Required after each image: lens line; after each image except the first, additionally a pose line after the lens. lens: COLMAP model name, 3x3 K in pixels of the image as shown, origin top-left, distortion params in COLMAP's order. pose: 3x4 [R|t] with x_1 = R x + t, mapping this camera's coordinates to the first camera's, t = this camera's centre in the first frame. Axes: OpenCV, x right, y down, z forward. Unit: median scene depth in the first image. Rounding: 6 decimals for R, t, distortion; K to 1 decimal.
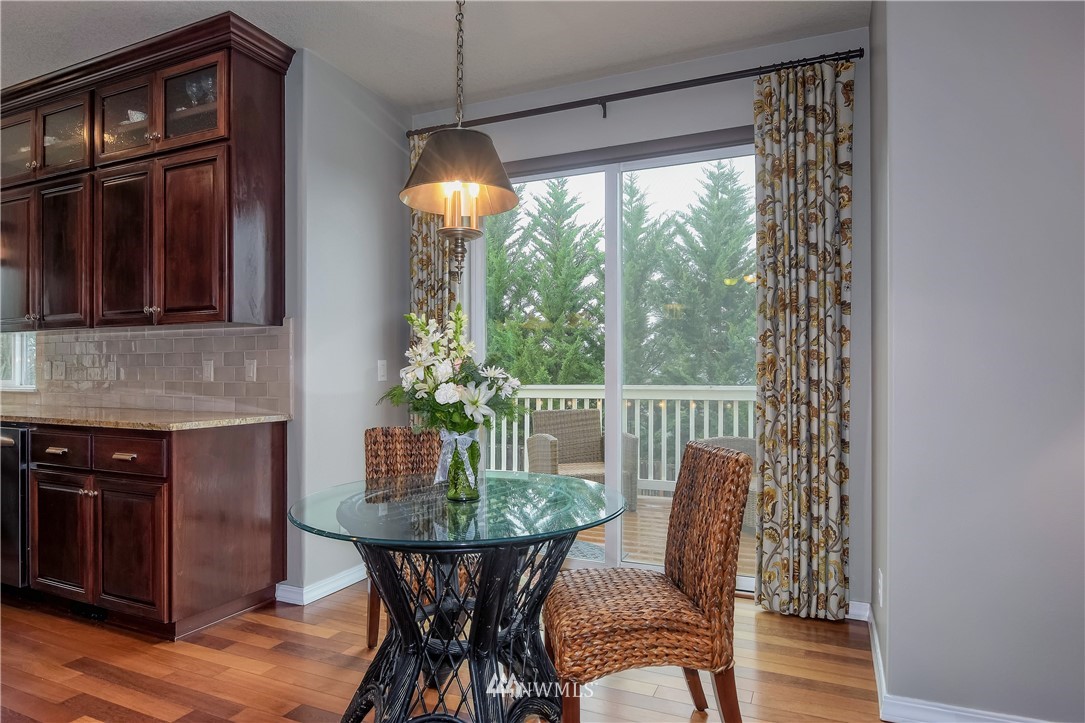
lens RADIAL K [[643.3, 0, 541.2], [0, 643.3, 370.5], [0, 0, 1]] dist [-0.004098, -0.003329]
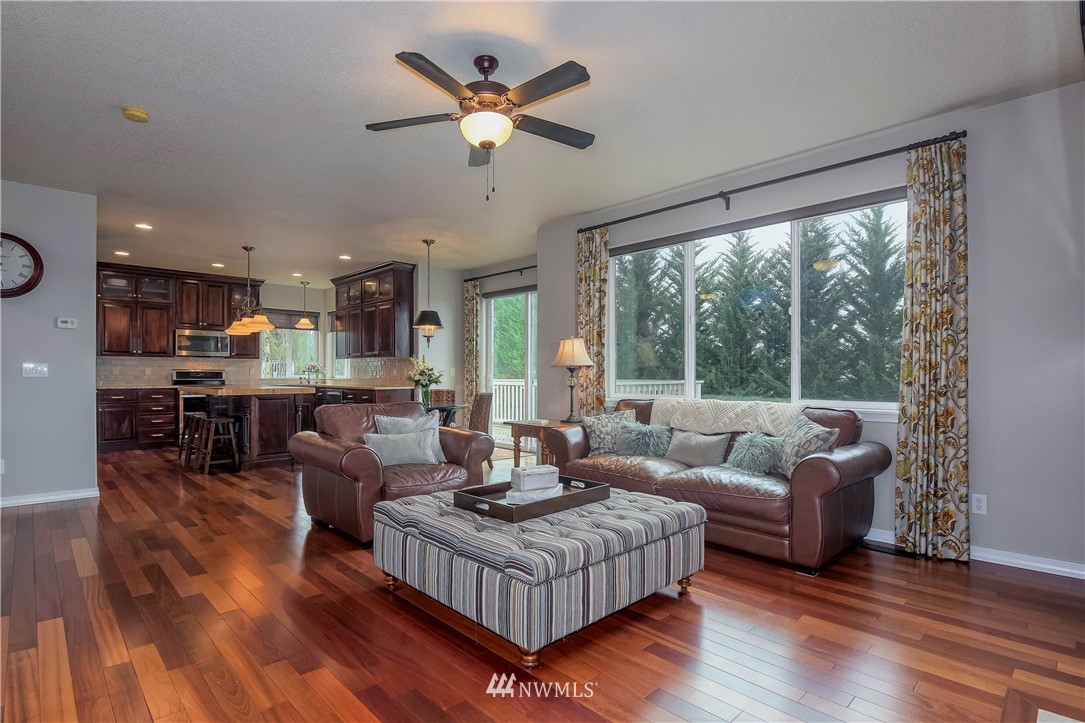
lens RADIAL K [[532.0, 0, 539.8], [0, 532.0, 372.1], [0, 0, 1]] dist [-0.017691, -0.000471]
pose [[0.930833, 0.000676, -0.365445, 1.089712], [-0.000573, 1.000000, 0.000391, -0.001253], [0.365445, -0.000154, 0.930833, -1.121999]]
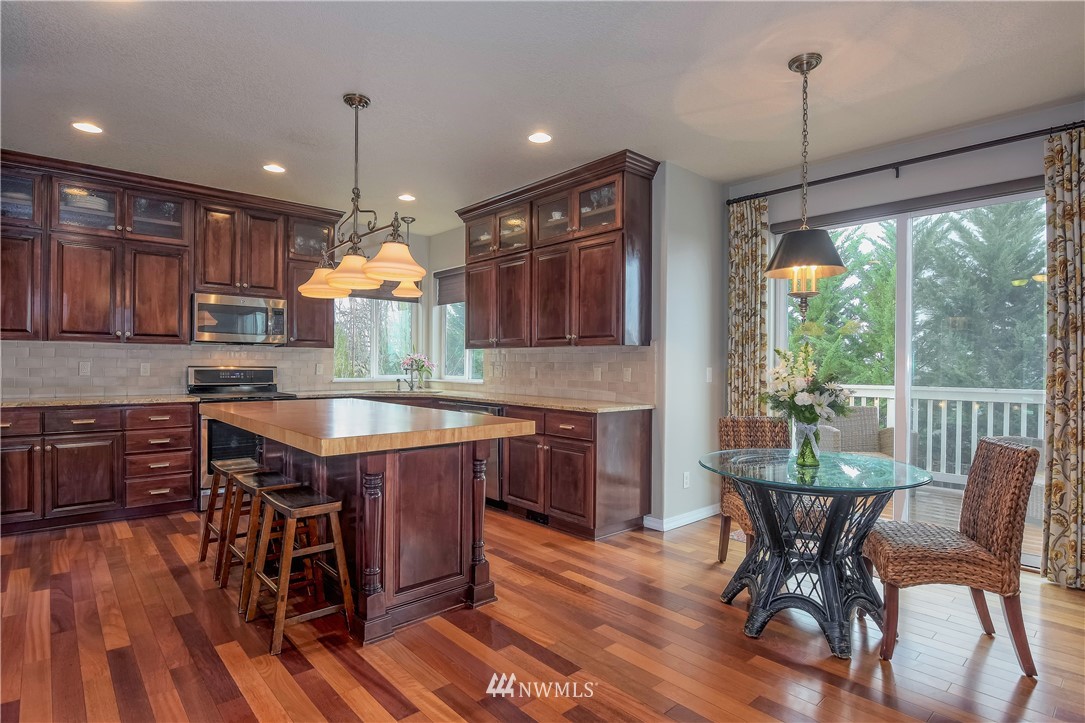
lens RADIAL K [[561.6, 0, 540.0], [0, 561.6, 365.8], [0, 0, 1]] dist [-0.005338, -0.010291]
pose [[0.912420, 0.008297, -0.409172, -0.101624], [-0.006414, 0.999962, 0.005975, -0.030146], [0.409206, -0.002828, 0.912438, -0.326427]]
